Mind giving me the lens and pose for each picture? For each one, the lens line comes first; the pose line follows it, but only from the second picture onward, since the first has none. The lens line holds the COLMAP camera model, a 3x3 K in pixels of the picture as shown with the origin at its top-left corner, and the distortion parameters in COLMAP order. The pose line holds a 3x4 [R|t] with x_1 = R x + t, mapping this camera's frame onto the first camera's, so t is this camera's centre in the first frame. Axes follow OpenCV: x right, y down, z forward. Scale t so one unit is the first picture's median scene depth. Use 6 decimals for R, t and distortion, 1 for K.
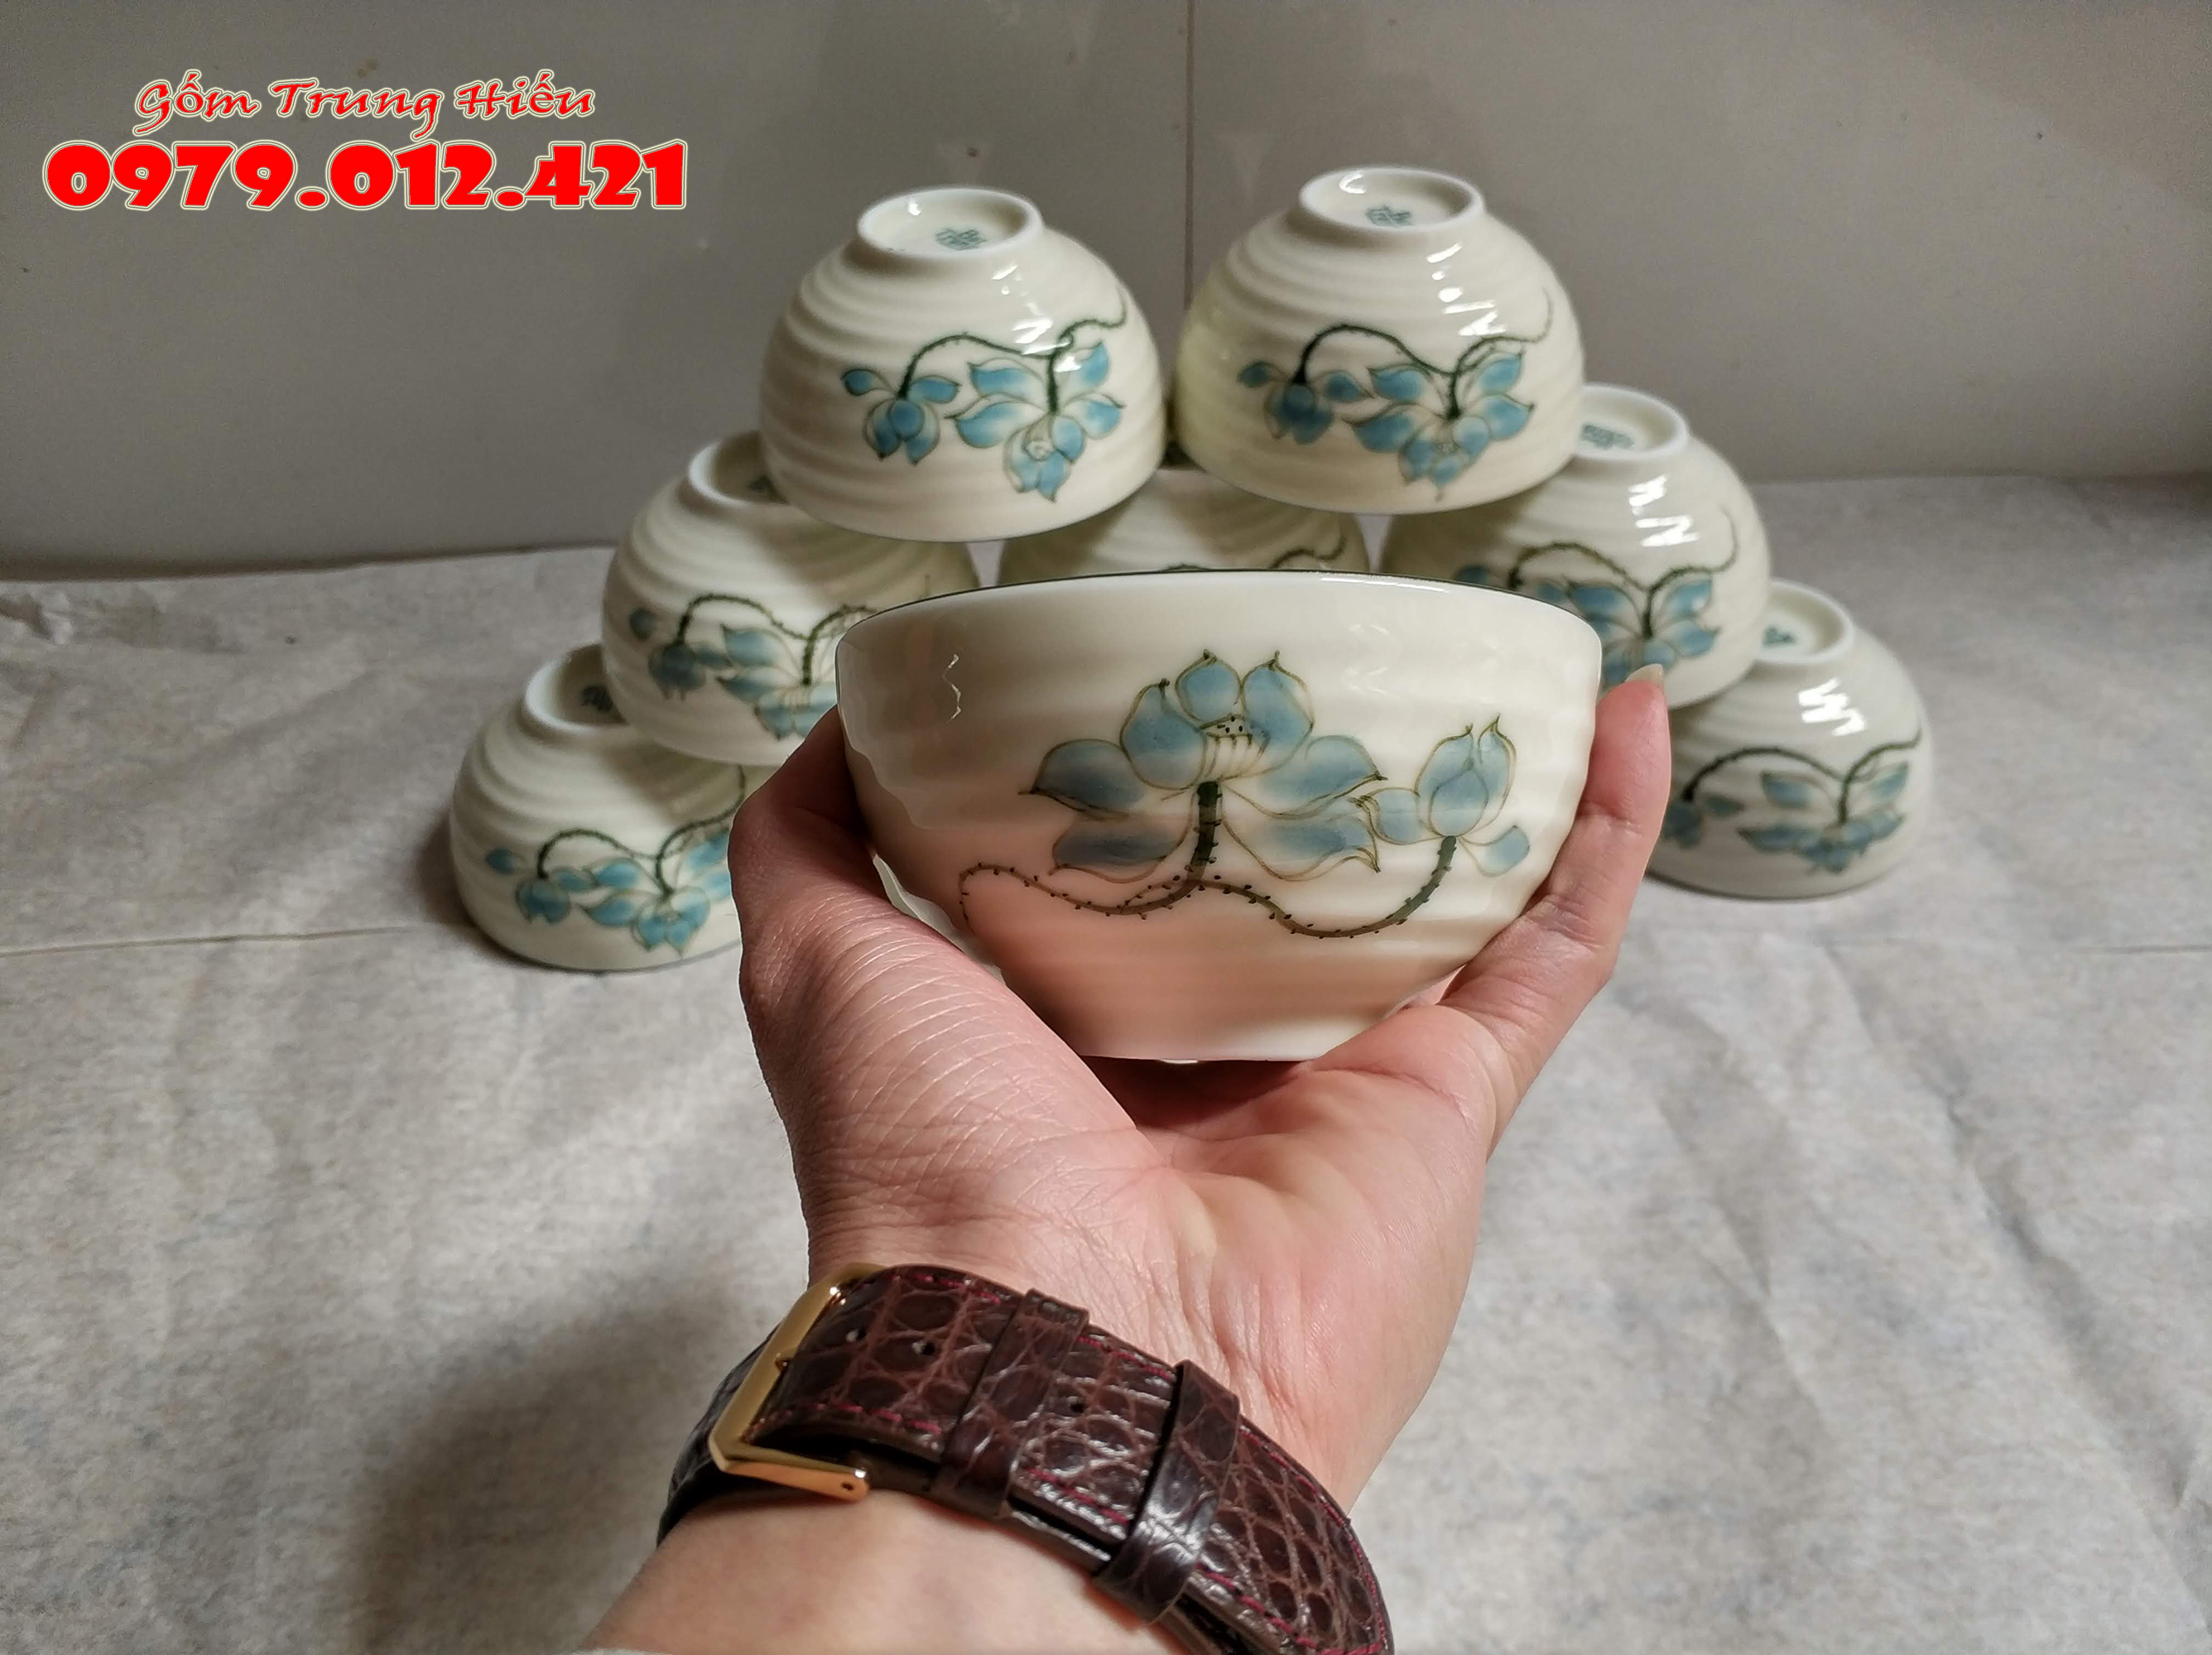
lens RADIAL K [[1783.4, 0, 1080.2], [0, 1783.4, 829.2], [0, 0, 1]] dist [0.272433, -0.690236]
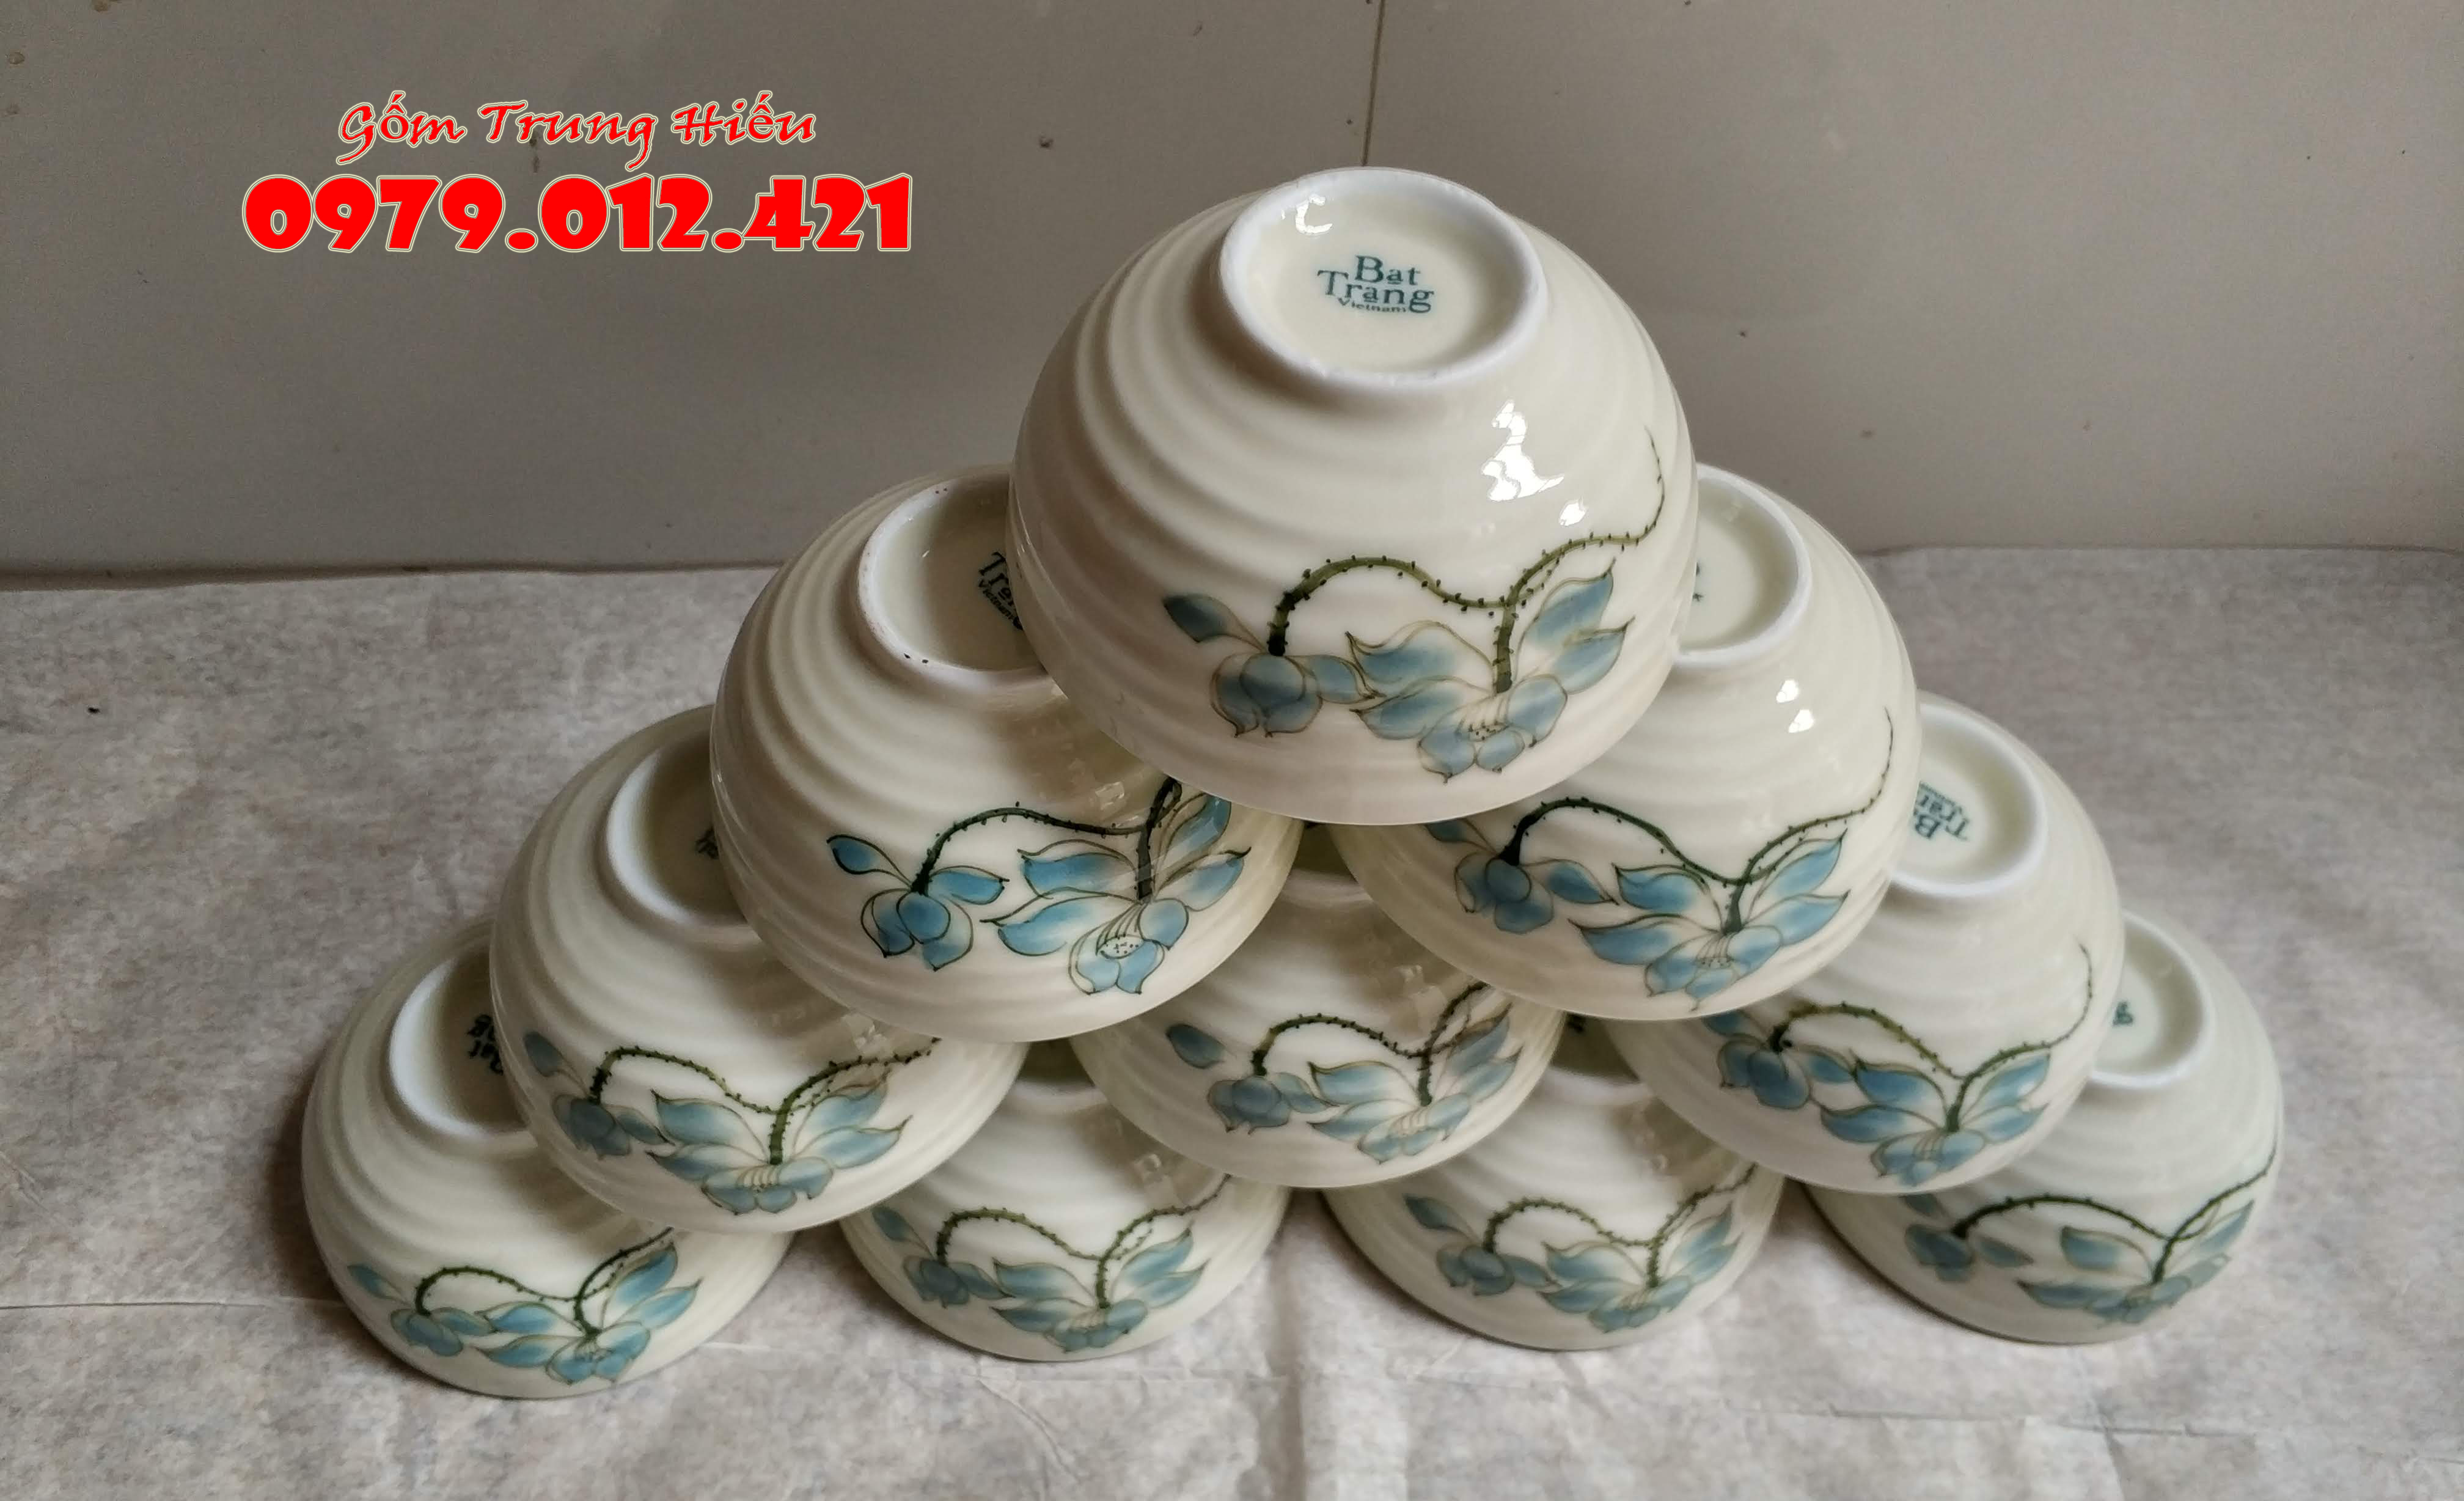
lens RADIAL K [[1989.7, 0, 1203.6], [0, 1989.7, 743.1], [0, 0, 1]] dist [0.030570, -0.000495]
pose [[0.998296, 0.045535, 0.036498, -0.020807], [-0.053923, 0.958896, 0.278589, -0.462387], [-0.022312, -0.280082, 0.959717, 0.290506]]
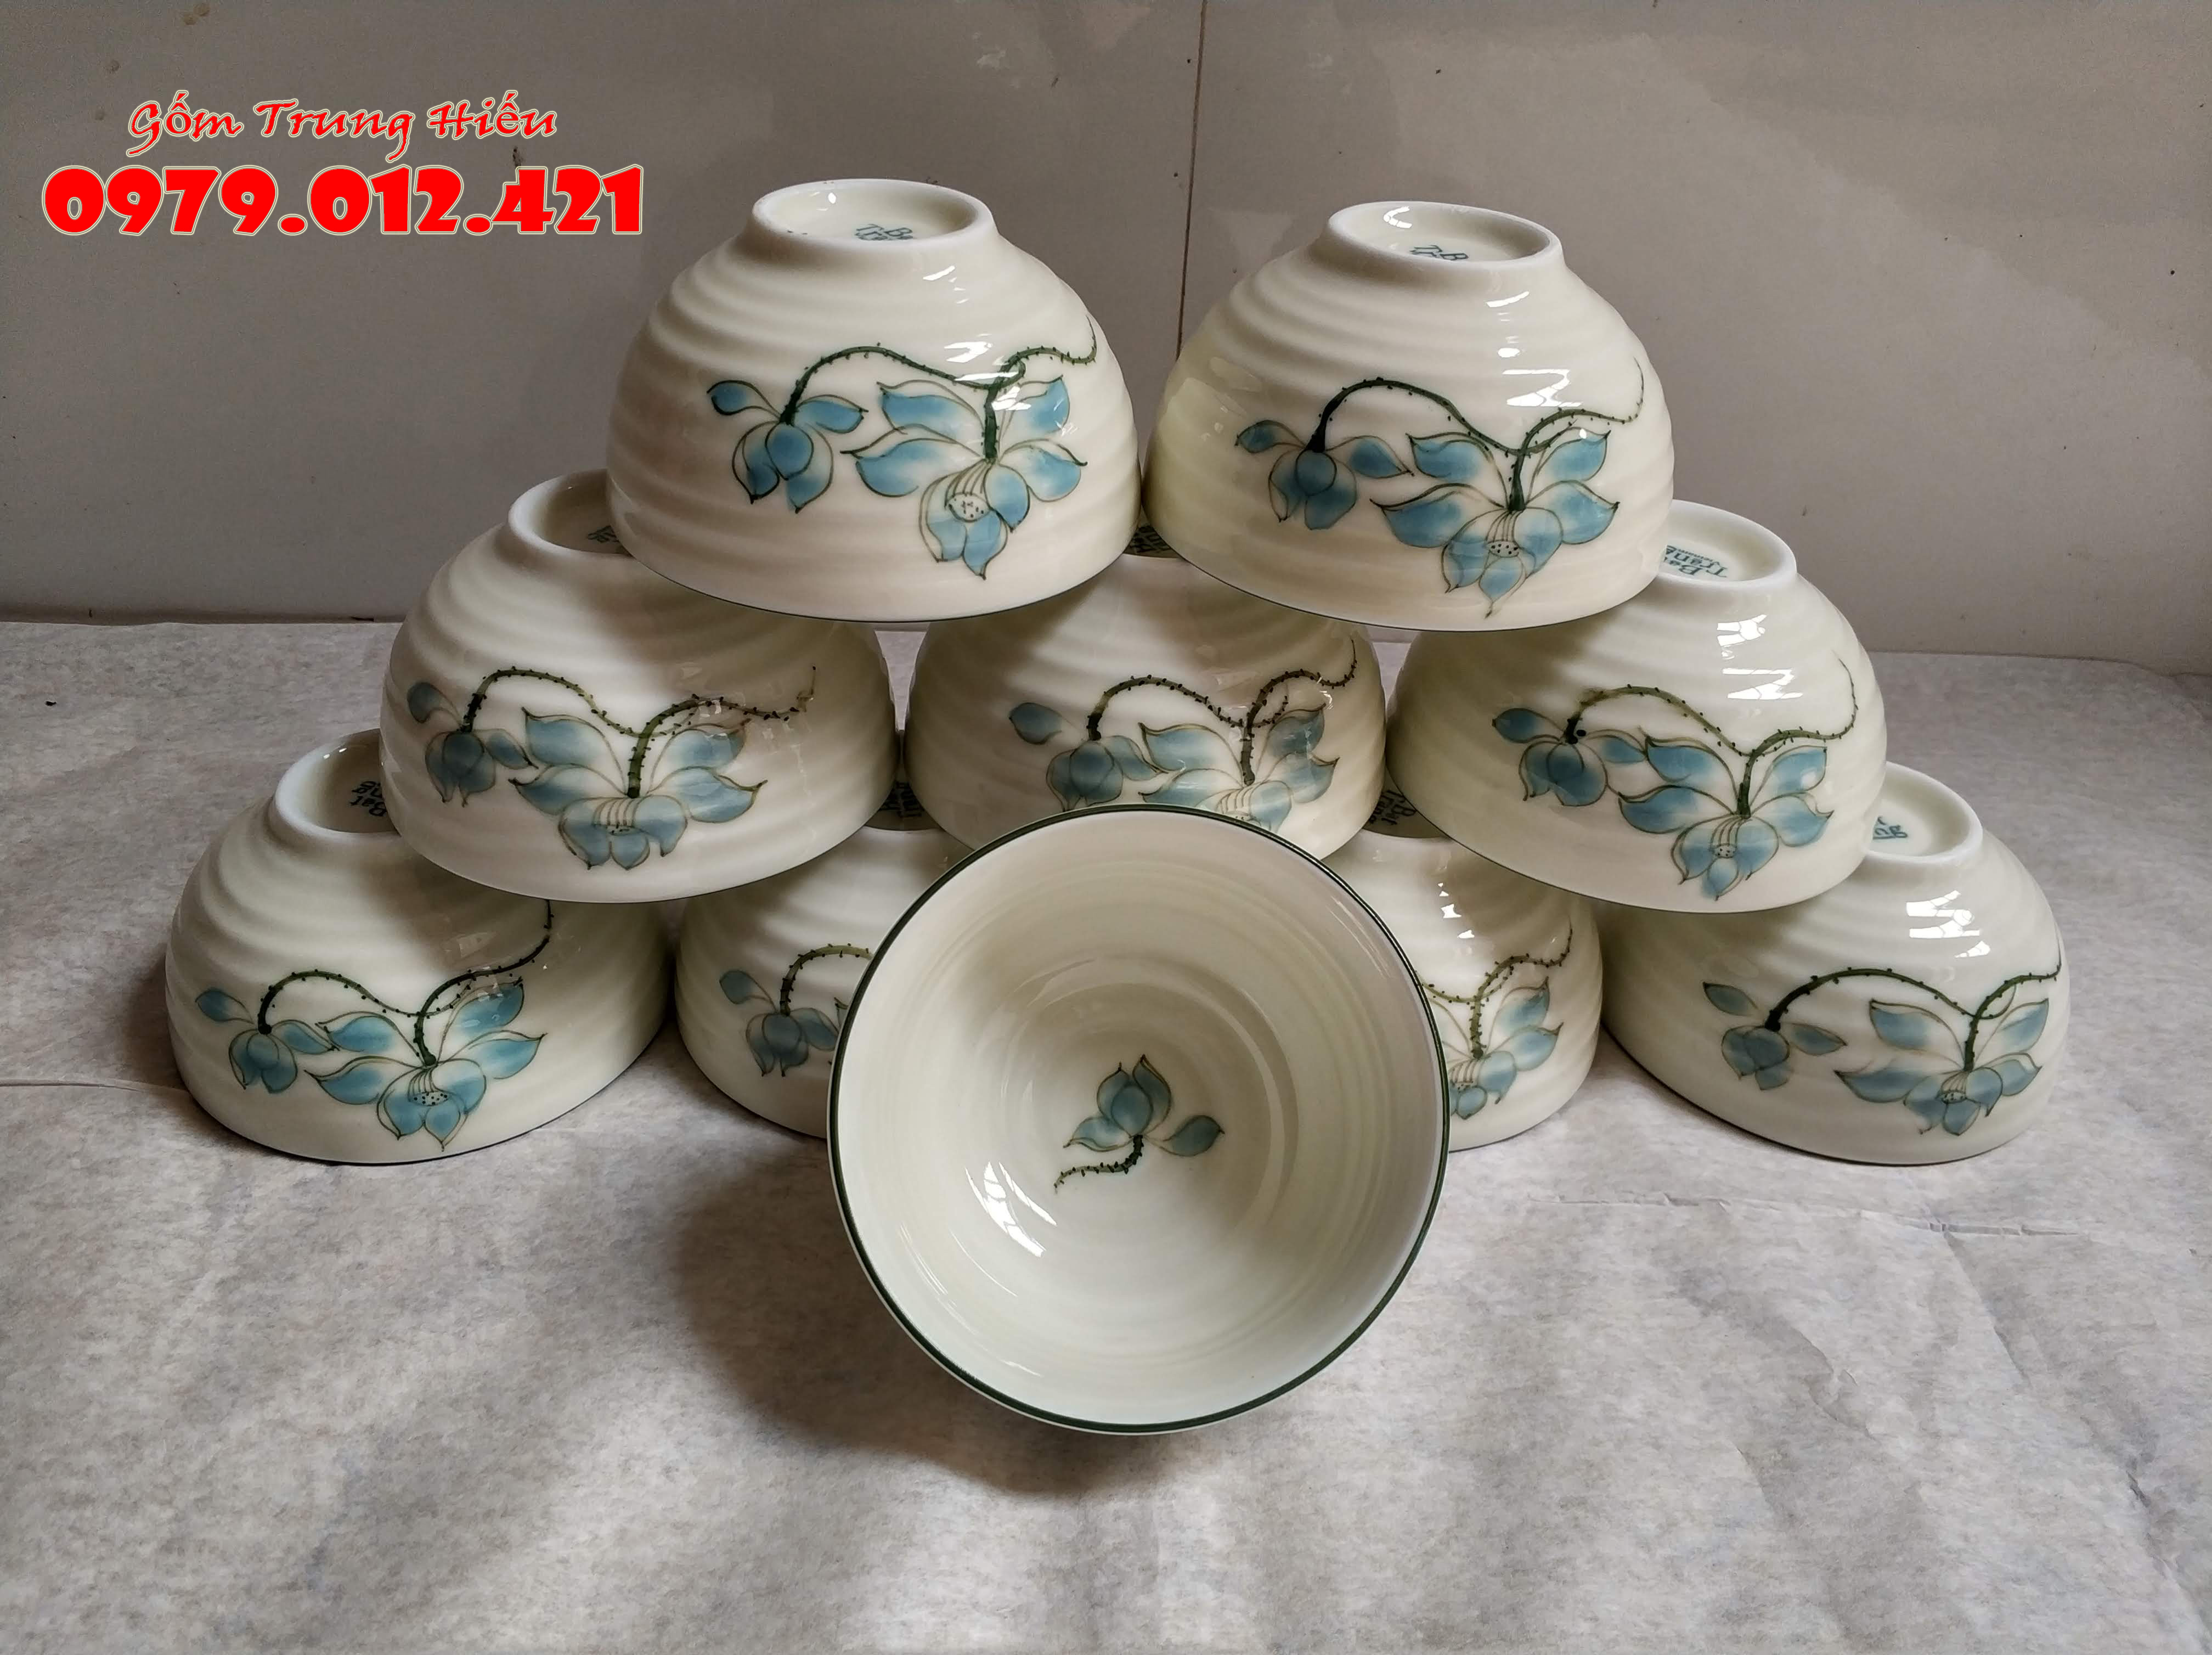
lens RADIAL K [[1756.6, 0, 1106.0], [0, 1756.6, 827.5], [0, 0, 1]] dist [0.088762, -0.115593]
pose [[0.996940, 0.070786, 0.033164, 0.018835], [-0.067890, 0.994353, -0.081562, -0.021510], [-0.038750, 0.079061, 0.996116, 0.266428]]
